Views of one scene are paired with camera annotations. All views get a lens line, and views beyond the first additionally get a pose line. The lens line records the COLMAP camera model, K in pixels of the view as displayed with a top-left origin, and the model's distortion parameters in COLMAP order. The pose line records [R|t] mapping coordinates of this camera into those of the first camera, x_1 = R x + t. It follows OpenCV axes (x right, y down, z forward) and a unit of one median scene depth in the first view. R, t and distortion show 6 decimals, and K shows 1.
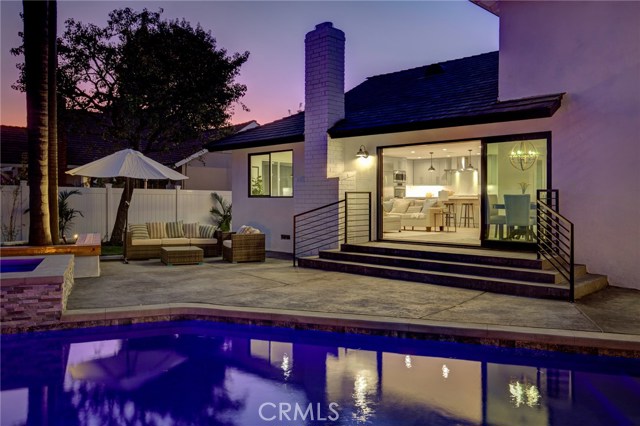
lens RADIAL K [[508.4, 0, 319.6], [0, 508.4, 199.8], [0, 0, 1]] dist [0.002873, 0.001598]
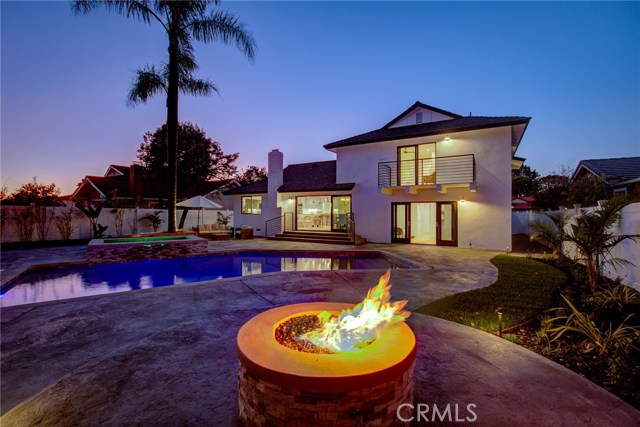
lens RADIAL K [[280.9, 0, 306.1], [0, 280.9, 210.8], [0, 0, 1]] dist [-0.001679, -0.000005]
pose [[0.979788, 0.002436, 0.200025, -0.134493], [-0.000954, 0.999971, -0.007507, -0.013170], [-0.200038, 0.007164, 0.979762, -0.505160]]
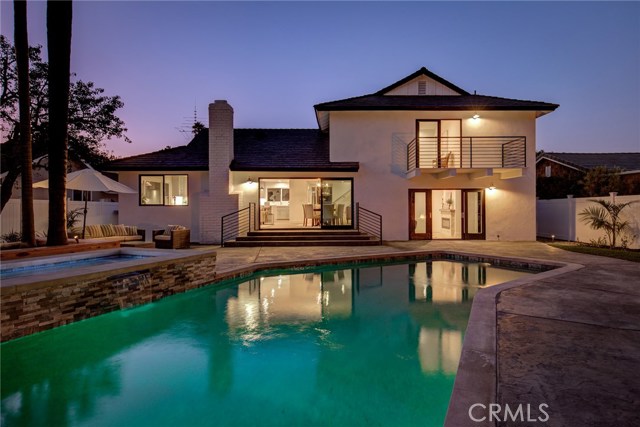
lens RADIAL K [[356.6, 0, 320.0], [0, 356.6, 213.5], [0, 0, 1]] dist [0.003396, 0.000152]
pose [[0.721419, -0.017149, 0.692286, -0.596661], [0.005161, 0.999799, 0.019389, -0.000800], [-0.692479, -0.010415, 0.721363, -0.062979]]
